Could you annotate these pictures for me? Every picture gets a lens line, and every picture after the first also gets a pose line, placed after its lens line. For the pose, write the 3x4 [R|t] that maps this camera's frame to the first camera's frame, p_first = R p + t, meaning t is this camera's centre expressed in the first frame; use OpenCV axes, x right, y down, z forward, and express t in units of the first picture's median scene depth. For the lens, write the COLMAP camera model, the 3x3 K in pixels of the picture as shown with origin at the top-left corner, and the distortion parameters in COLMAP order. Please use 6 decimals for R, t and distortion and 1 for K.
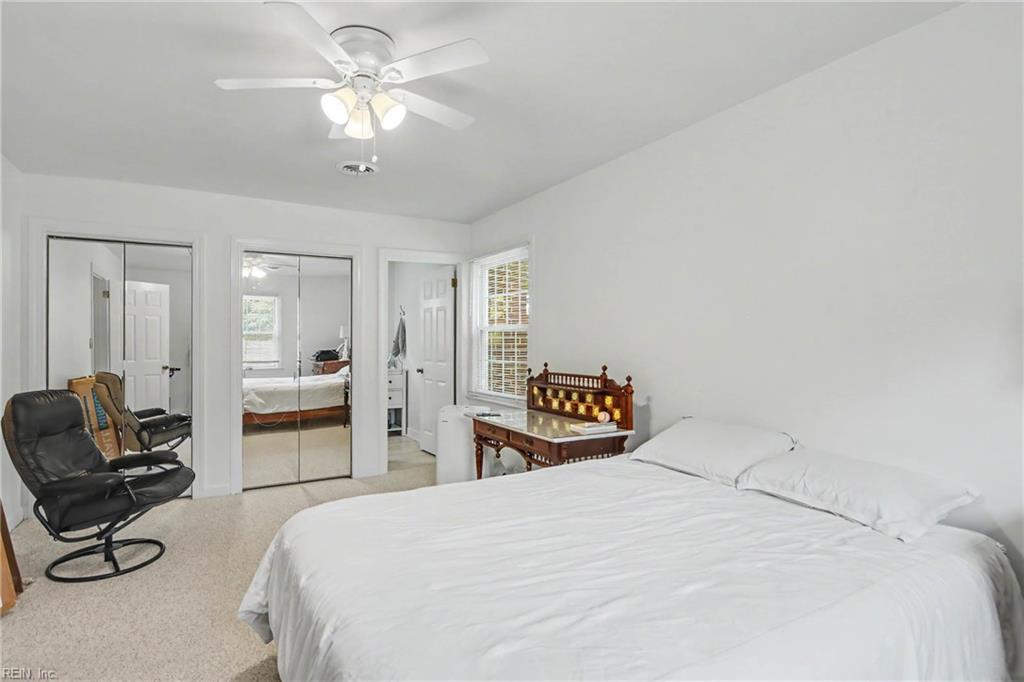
lens RADIAL K [[526.5, 0, 511.4], [0, 526.5, 342.3], [0, 0, 1]] dist [0.000695, 0.000106]
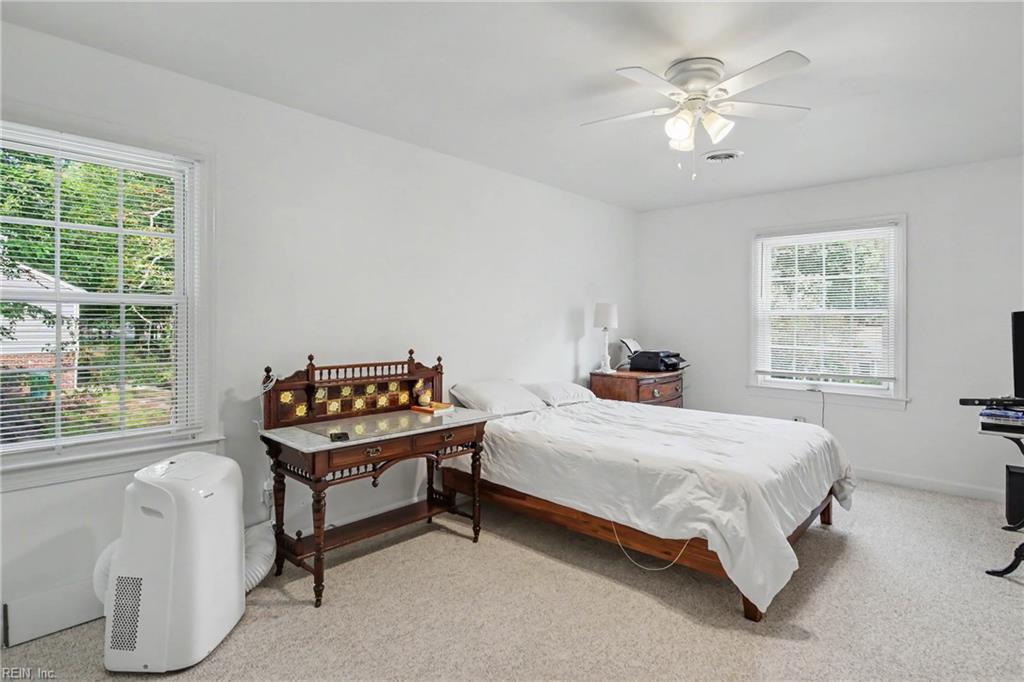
lens RADIAL K [[526.5, 0, 511.5], [0, 526.5, 337.1], [0, 0, 1]] dist [0.000695, 0.000106]
pose [[-0.286933, -0.033686, 0.957358, -0.789924], [-0.009842, 0.999432, 0.032217, -0.012118], [-0.957900, -0.000178, -0.287102, 1.064263]]
